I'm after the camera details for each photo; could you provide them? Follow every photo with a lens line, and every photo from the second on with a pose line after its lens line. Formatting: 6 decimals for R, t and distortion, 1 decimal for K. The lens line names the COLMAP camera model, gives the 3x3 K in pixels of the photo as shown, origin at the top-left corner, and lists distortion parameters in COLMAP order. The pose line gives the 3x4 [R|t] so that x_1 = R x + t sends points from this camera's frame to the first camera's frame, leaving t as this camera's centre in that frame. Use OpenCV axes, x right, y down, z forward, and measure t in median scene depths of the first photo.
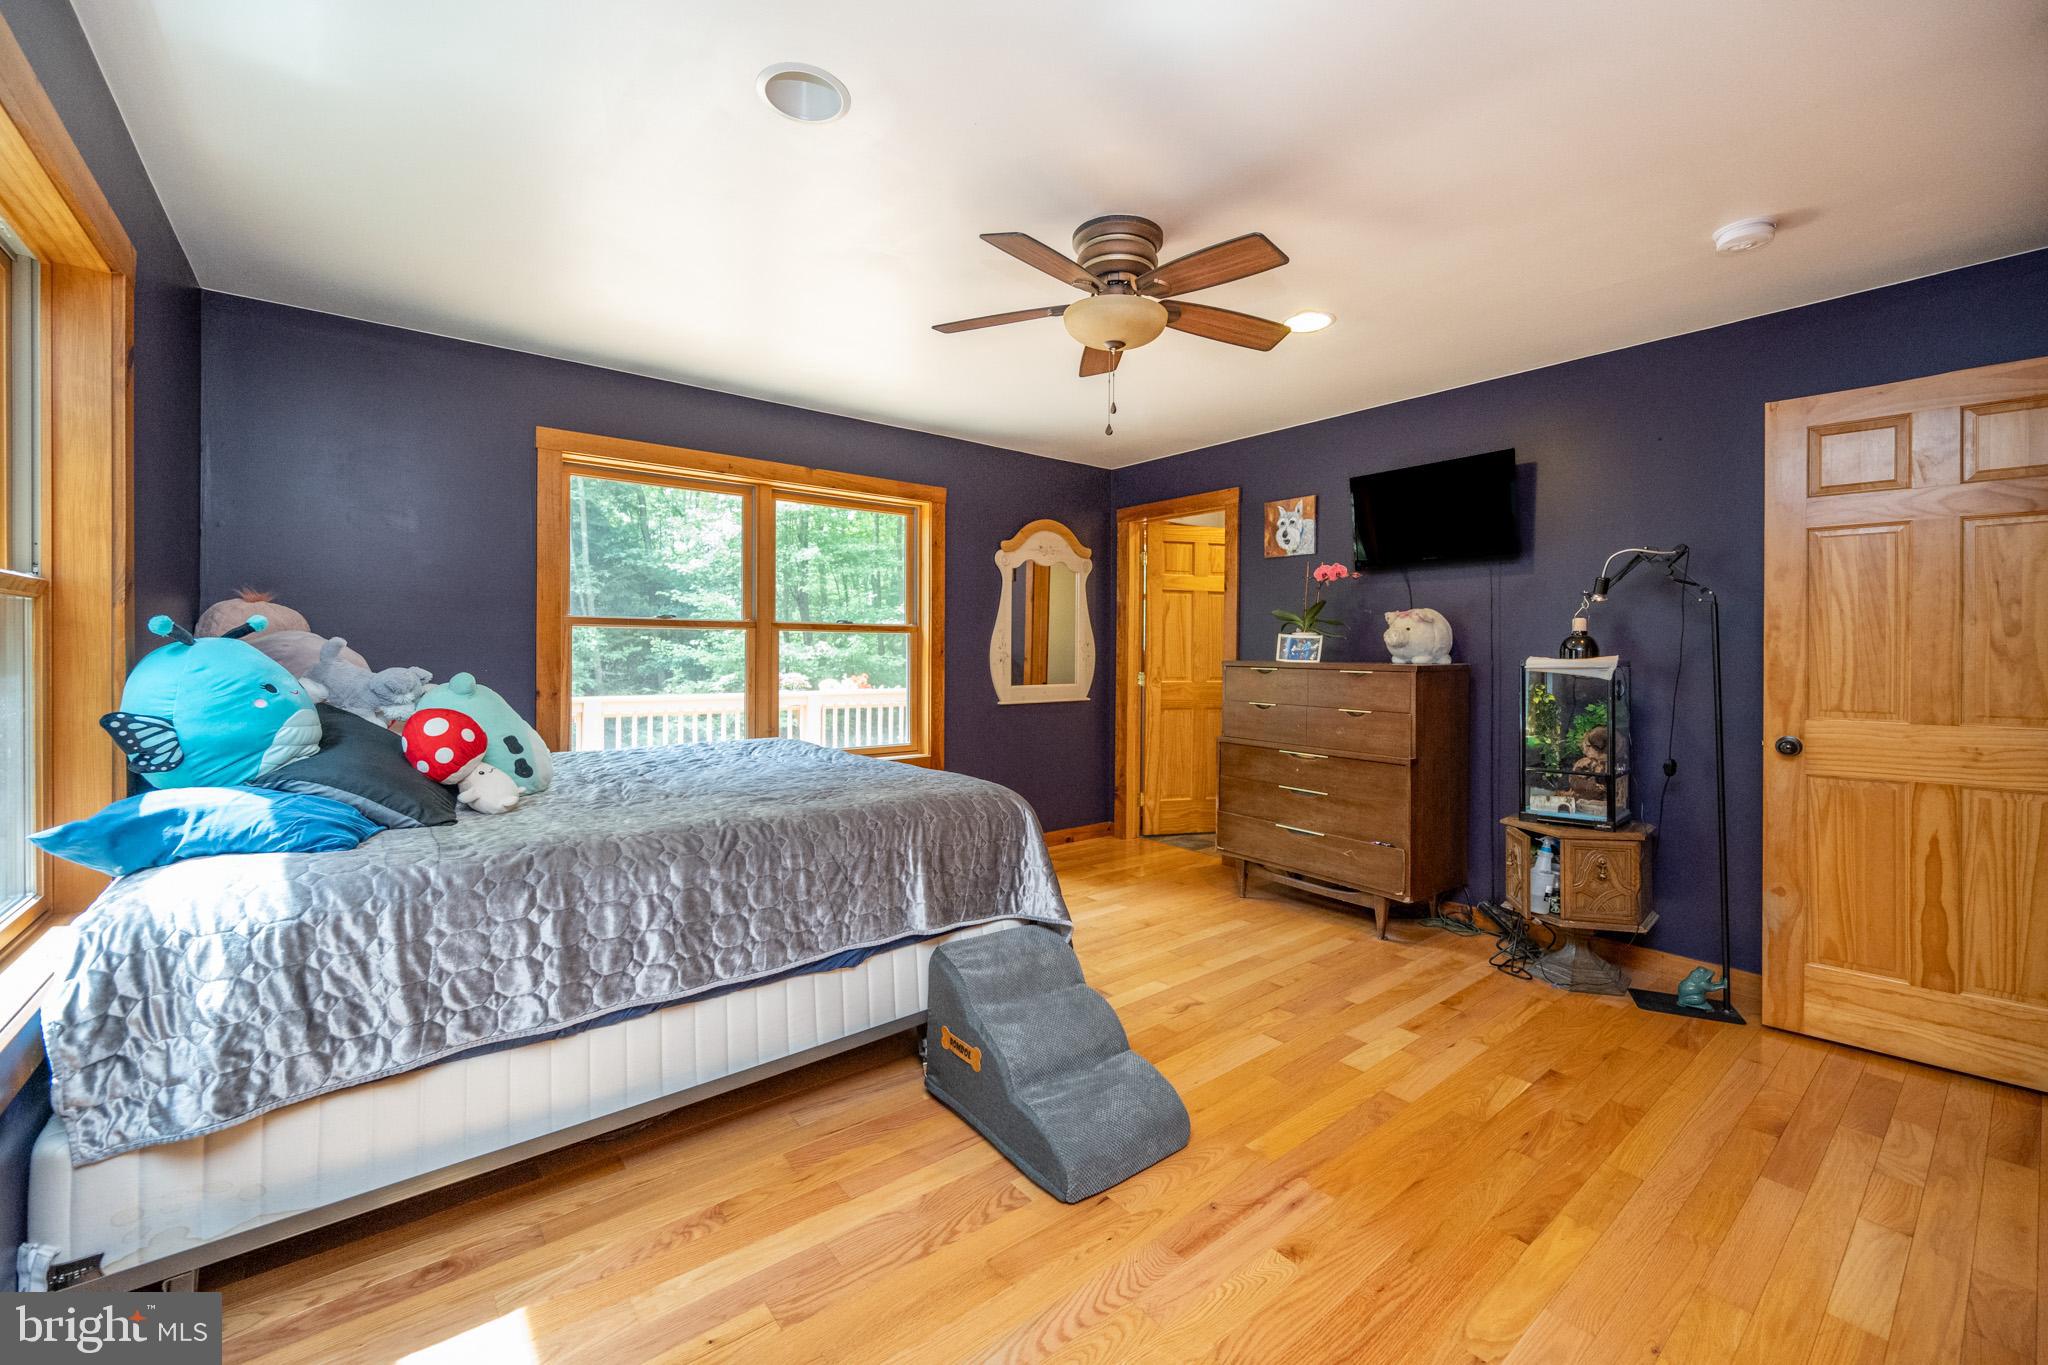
lens RADIAL K [[838.7, 0, 1012.8], [0, 838.7, 666.4], [0, 0, 1]] dist [-0.001951, 0.001416]
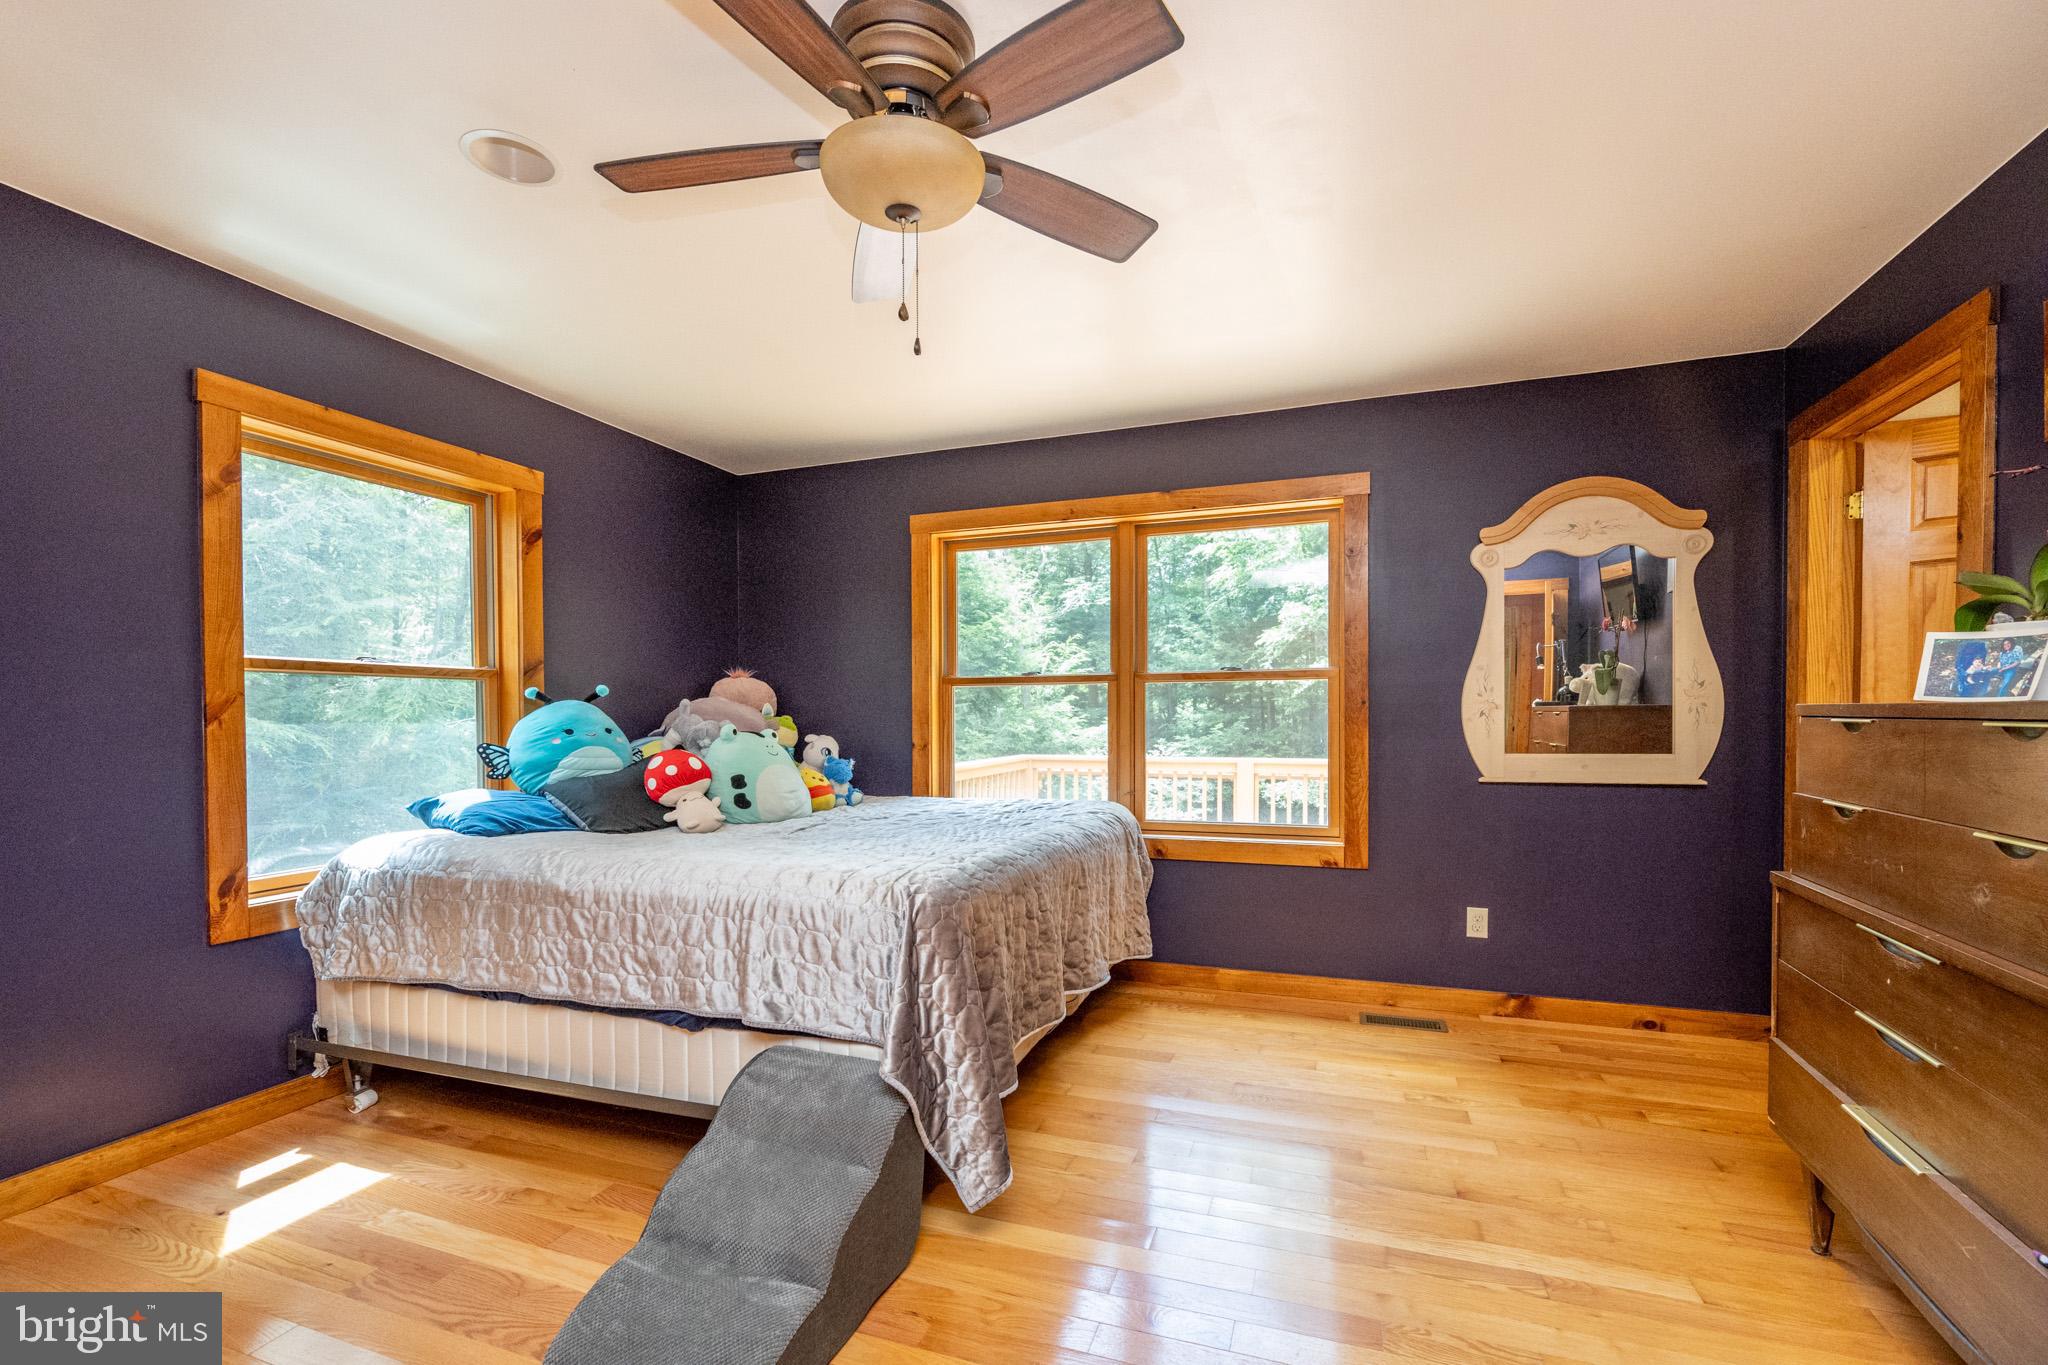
lens RADIAL K [[838.7, 0, 993.6], [0, 838.7, 740.2], [0, 0, 1]] dist [-0.001951, 0.001416]
pose [[0.532644, 0.011783, -0.846258, 0.428273], [-0.006687, 0.999930, 0.009713, 0.011348], [0.846313, 0.000485, 0.532686, 0.430254]]
